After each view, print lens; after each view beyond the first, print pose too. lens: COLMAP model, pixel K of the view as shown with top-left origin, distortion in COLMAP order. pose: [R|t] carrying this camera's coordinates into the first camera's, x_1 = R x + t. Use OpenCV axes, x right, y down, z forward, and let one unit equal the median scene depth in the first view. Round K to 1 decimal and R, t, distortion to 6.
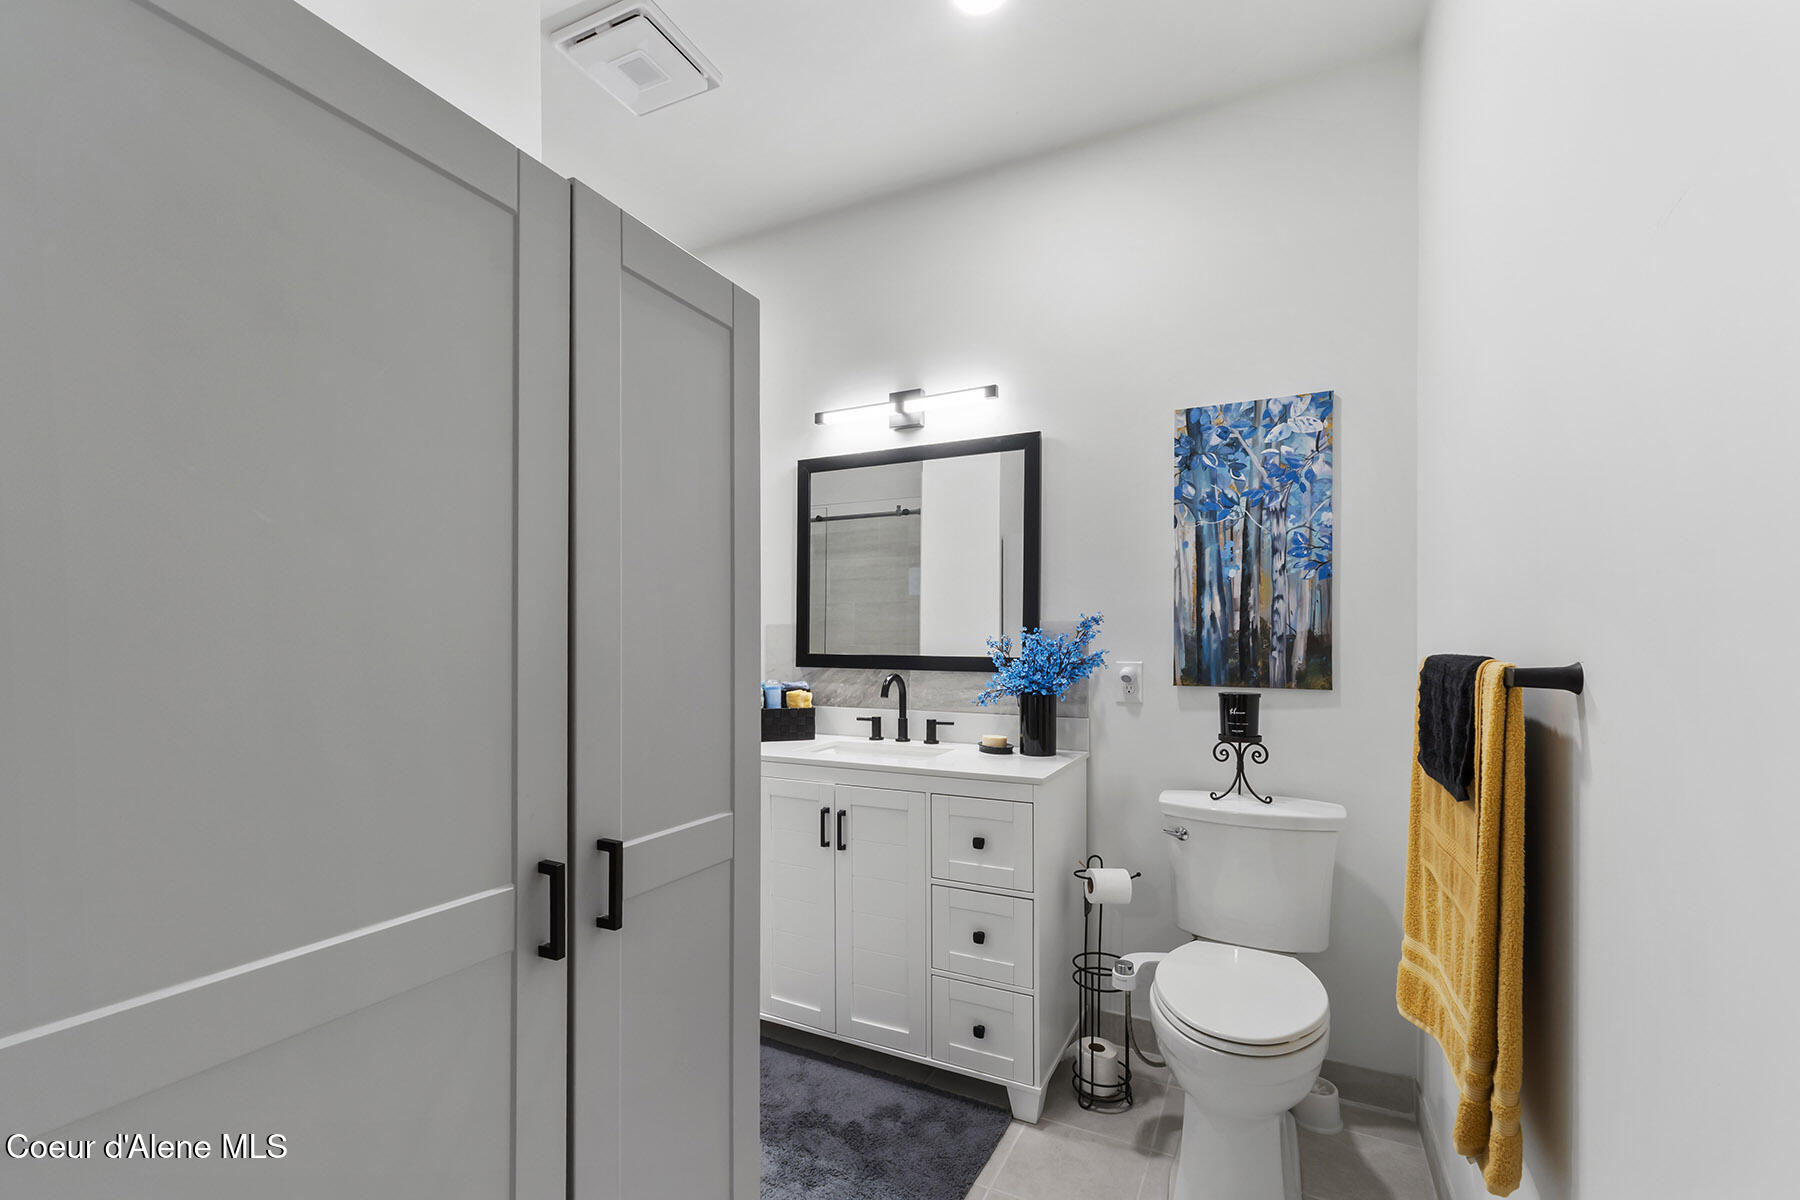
lens RADIAL K [[774.2, 0, 899.4], [0, 774.2, 643.7], [0, 0, 1]] dist [0.001104, -0.000126]
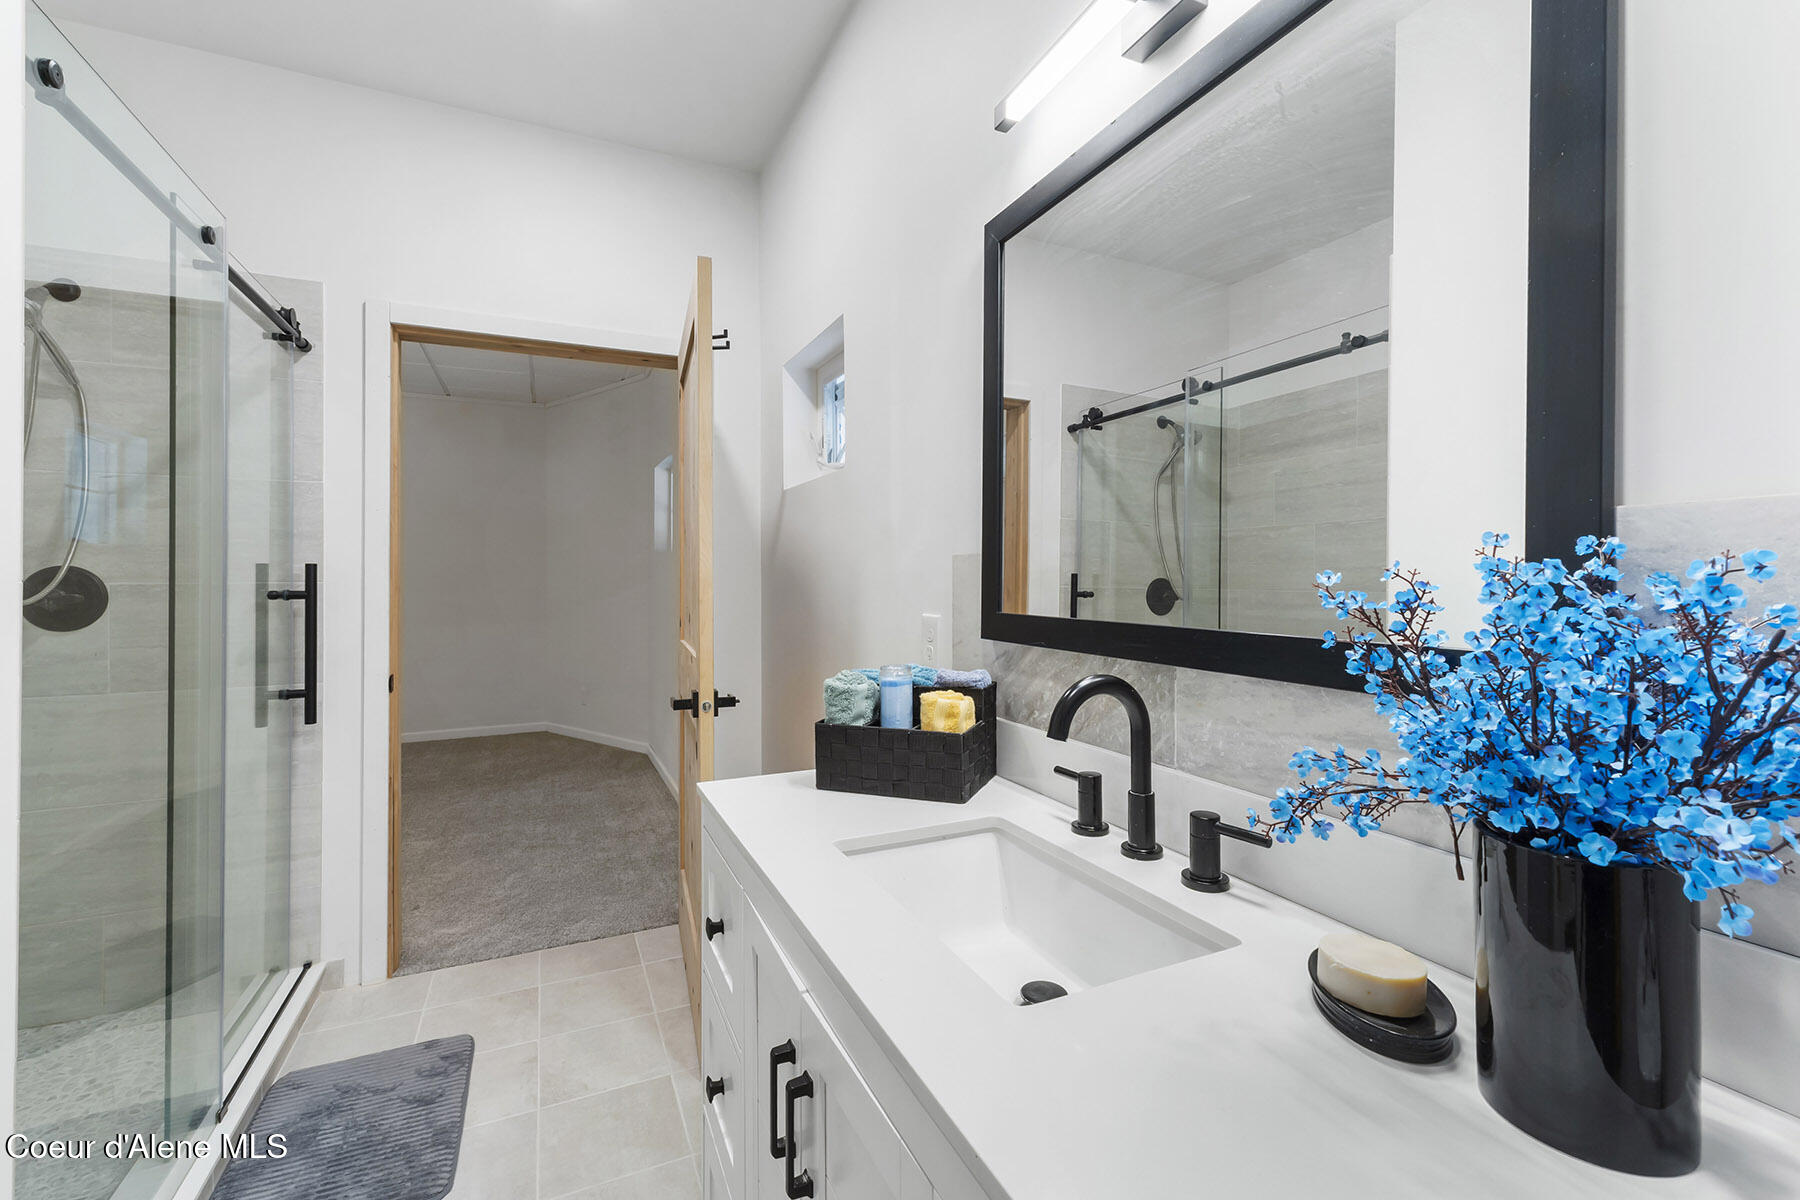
lens RADIAL K [[764.8, 0, 899.1], [0, 764.8, 580.2], [0, 0, 1]] dist [-0.000795, -0.000431]
pose [[0.777334, -0.005711, -0.629062, 0.145248], [0.001126, 0.999970, -0.007686, -0.004560], [0.629087, 0.005266, 0.777317, 0.623123]]
